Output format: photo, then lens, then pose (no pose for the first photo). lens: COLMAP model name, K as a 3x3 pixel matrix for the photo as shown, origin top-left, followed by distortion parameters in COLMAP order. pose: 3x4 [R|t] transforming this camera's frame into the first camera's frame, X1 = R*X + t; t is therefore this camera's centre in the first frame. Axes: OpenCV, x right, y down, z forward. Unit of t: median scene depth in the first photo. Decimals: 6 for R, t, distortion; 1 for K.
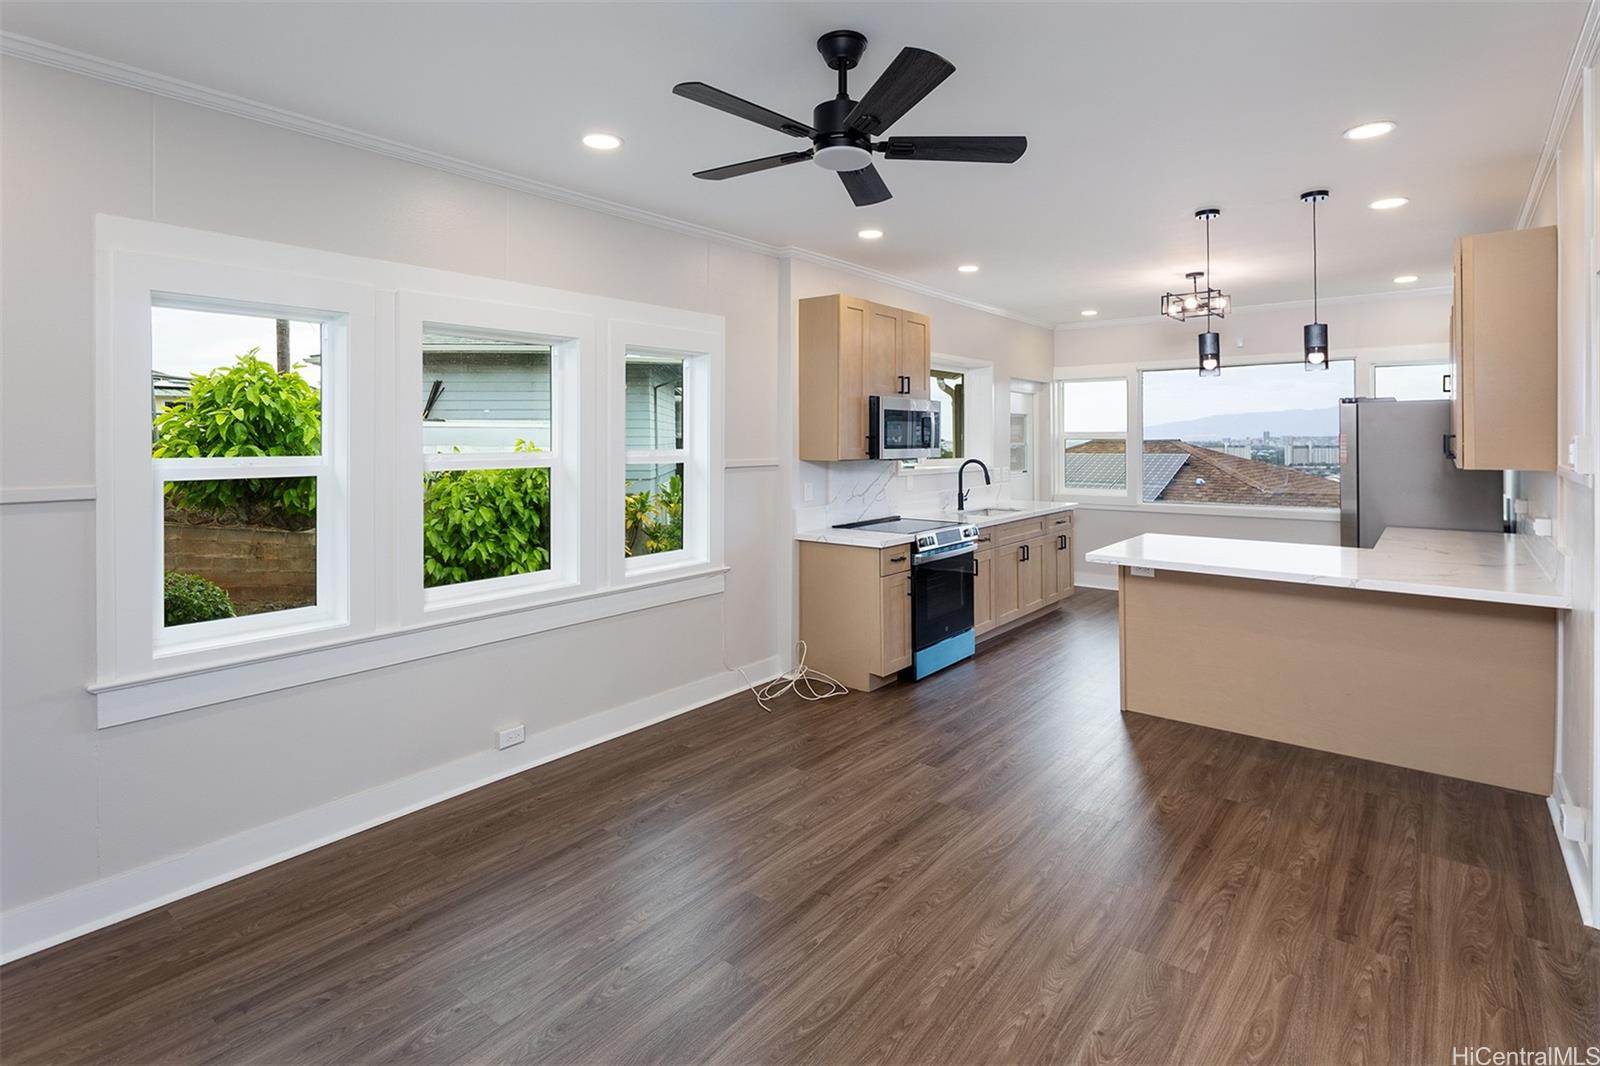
lens RADIAL K [[788.1, 0, 825.6], [0, 788.1, 452.3], [0, 0, 1]] dist [-0.001288, -0.001826]
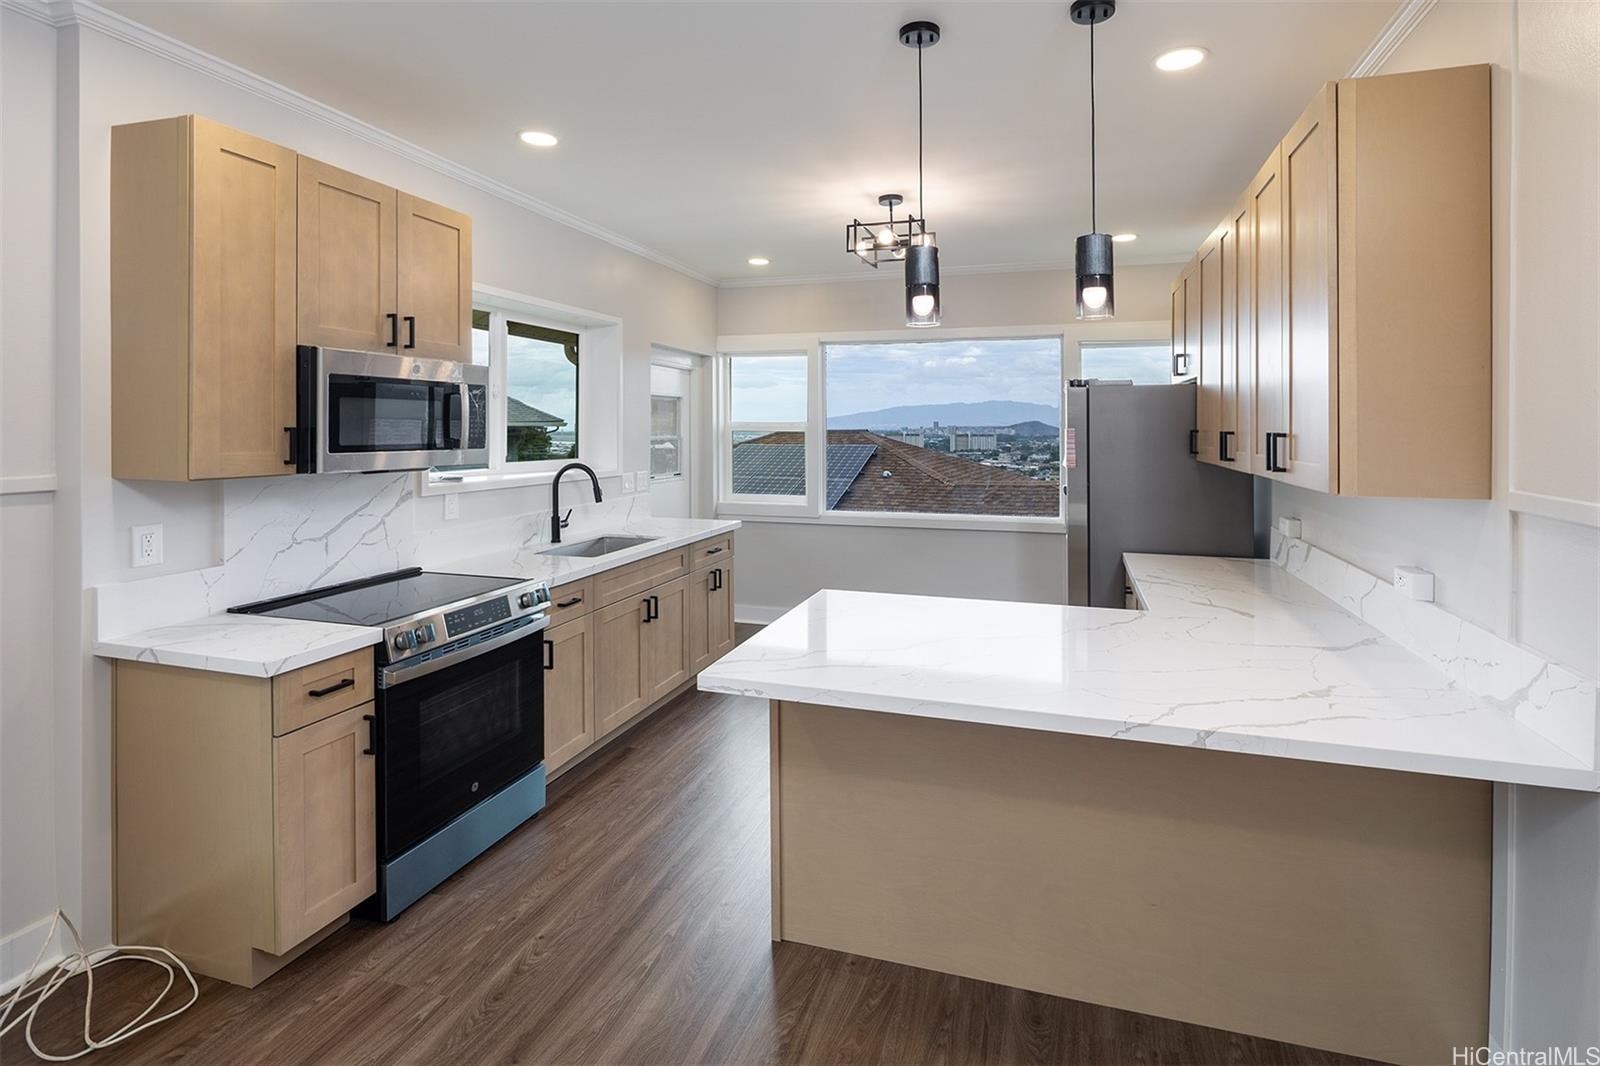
lens RADIAL K [[788.1, 0, 821.5], [0, 788.1, 433.4], [0, 0, 1]] dist [-0.001288, -0.001826]
pose [[0.933877, 0.004442, 0.357566, 0.170368], [-0.001485, 0.999962, -0.008542, -0.011944], [-0.357590, 0.007446, 0.933849, 0.388797]]
